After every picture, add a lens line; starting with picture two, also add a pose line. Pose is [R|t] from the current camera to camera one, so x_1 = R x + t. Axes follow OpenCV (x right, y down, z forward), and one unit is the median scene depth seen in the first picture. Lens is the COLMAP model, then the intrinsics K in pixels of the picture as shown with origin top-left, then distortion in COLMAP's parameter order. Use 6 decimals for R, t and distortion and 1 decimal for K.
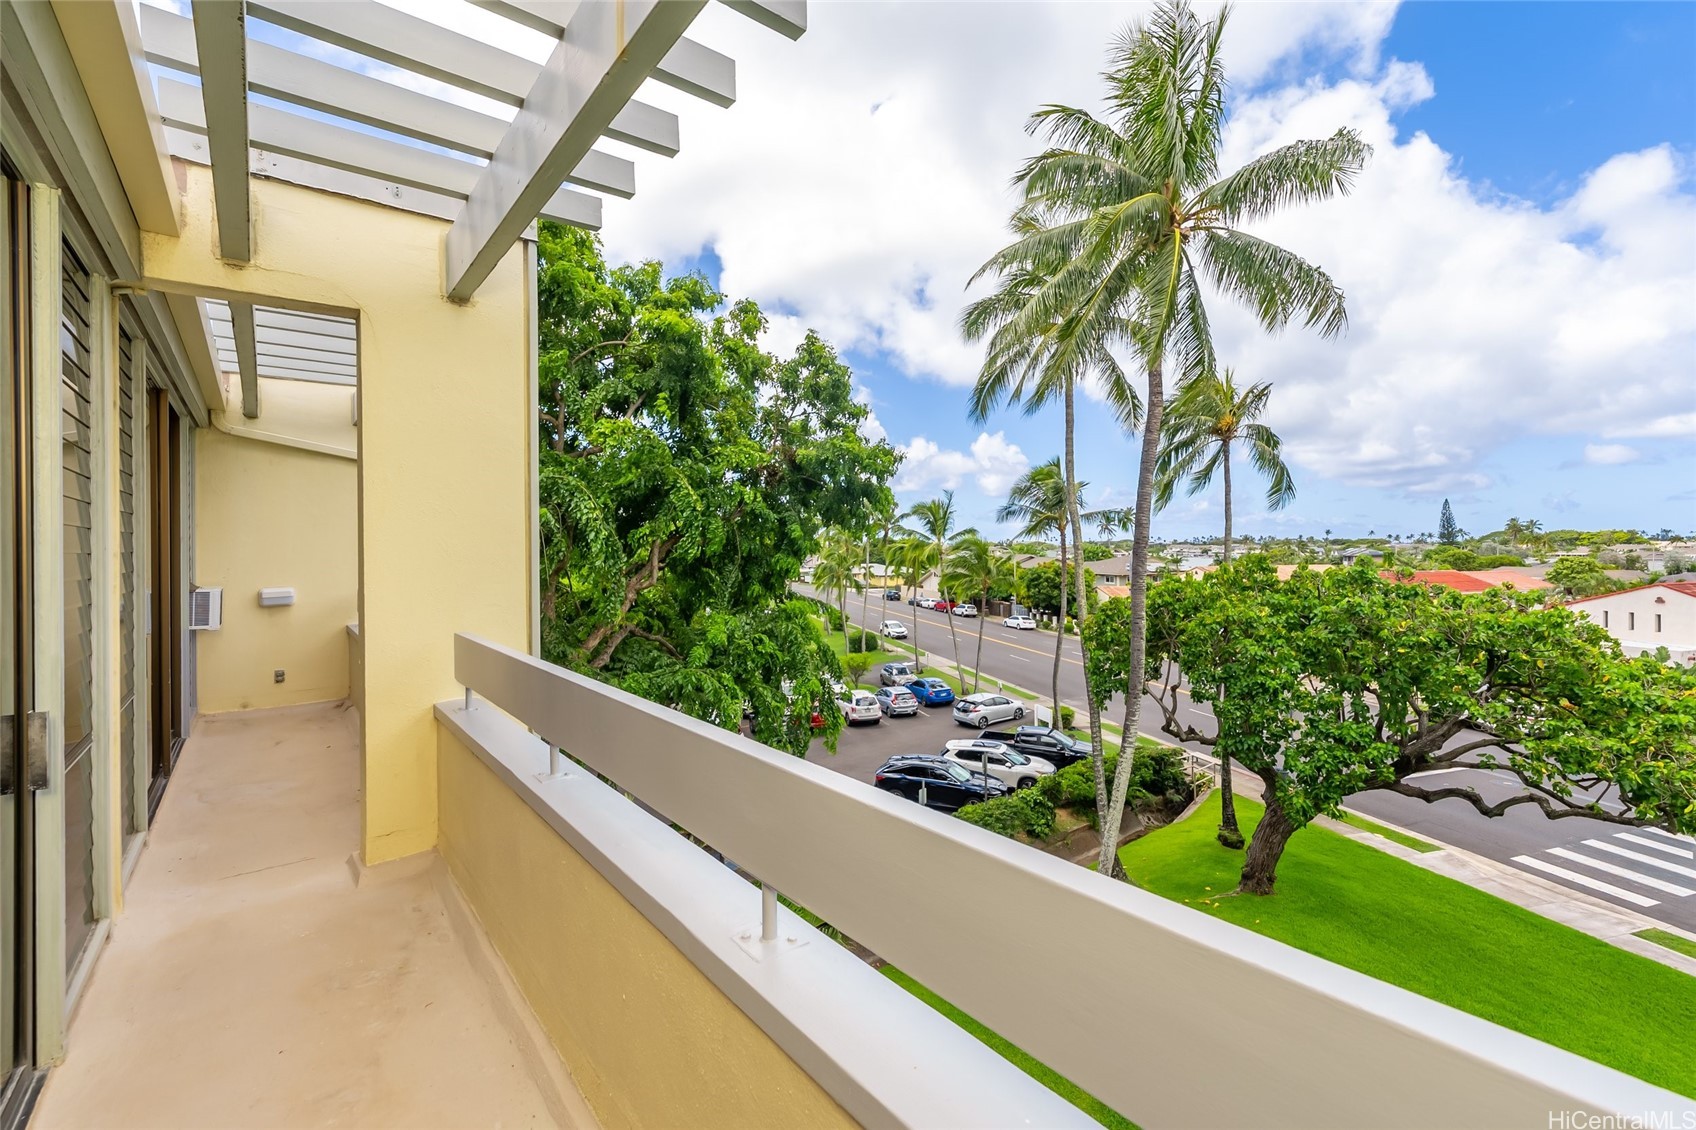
lens RADIAL K [[710.0, 0, 842.8], [0, 710.0, 548.9], [0, 0, 1]] dist [0.002001, -0.000594]
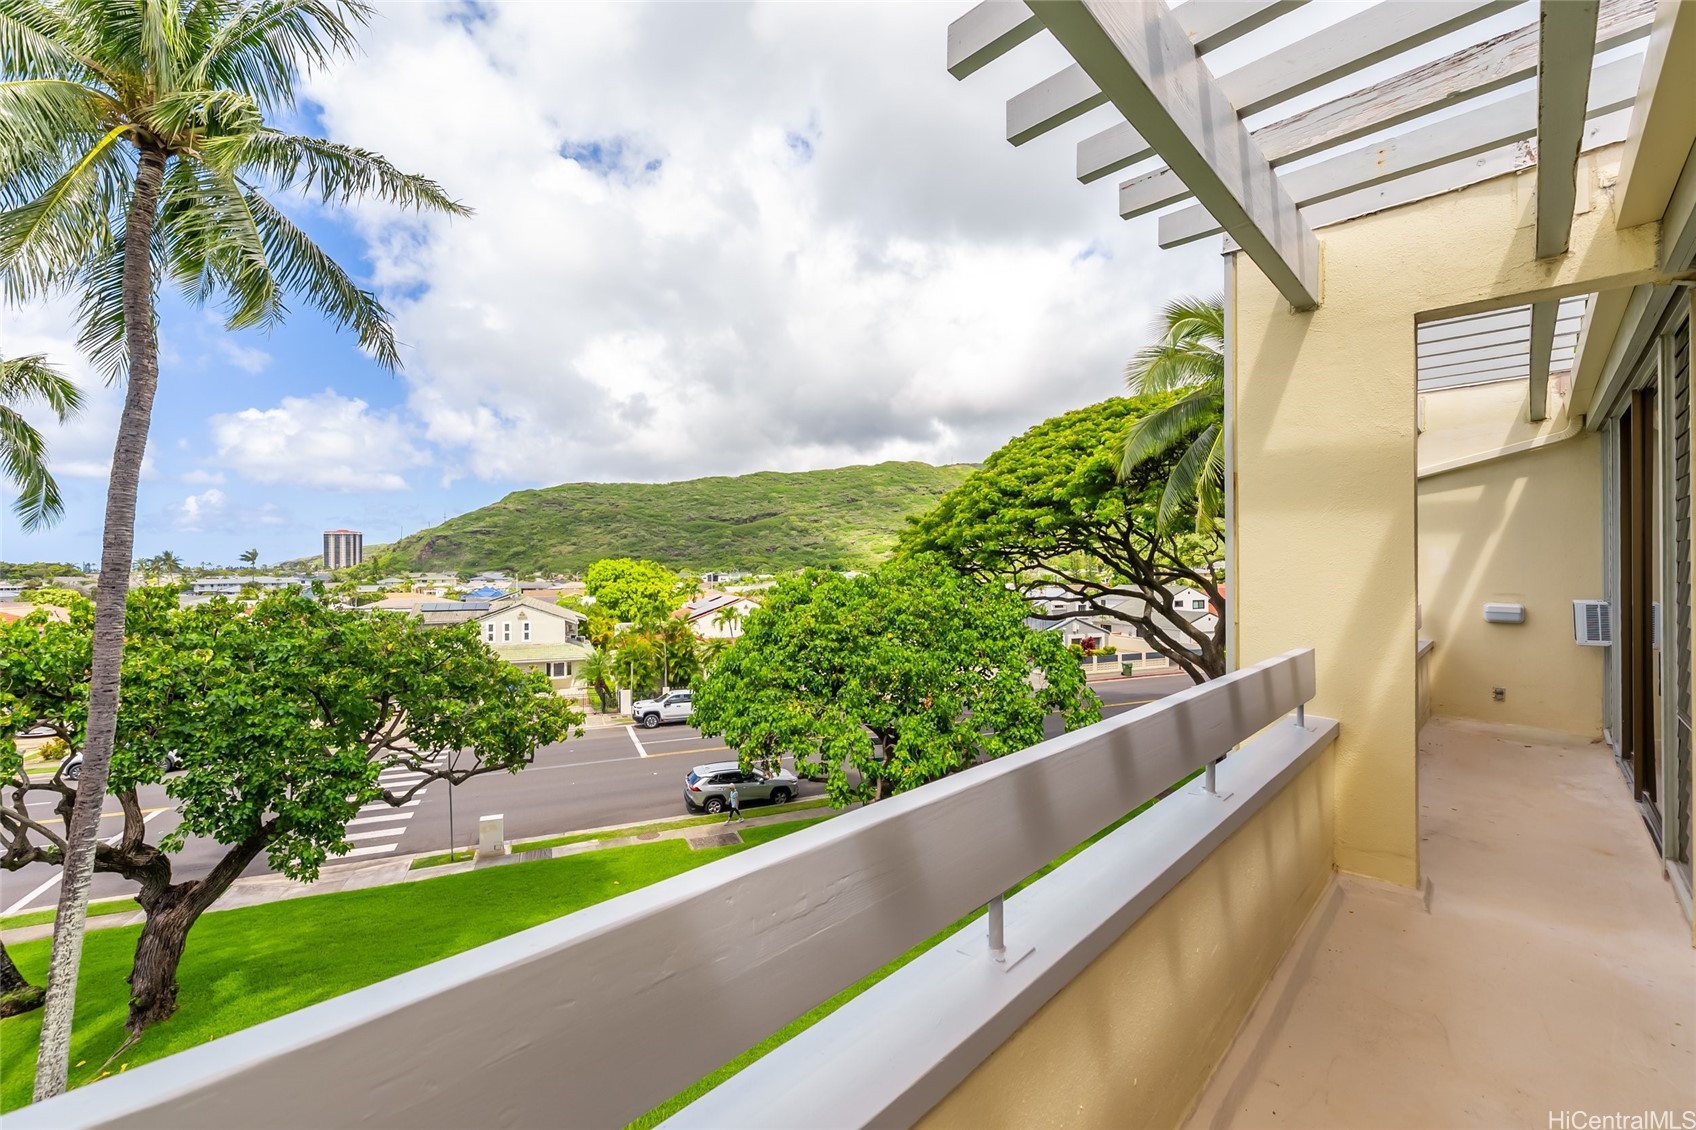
lens RADIAL K [[710.0, 0, 842.7], [0, 710.0, 577.5], [0, 0, 1]] dist [0.002001, -0.000594]
pose [[-0.126691, -0.000616, 0.991942, -0.319494], [0.006262, 0.999979, 0.001420, 0.003044], [-0.991922, 0.006391, -0.126684, 0.392824]]
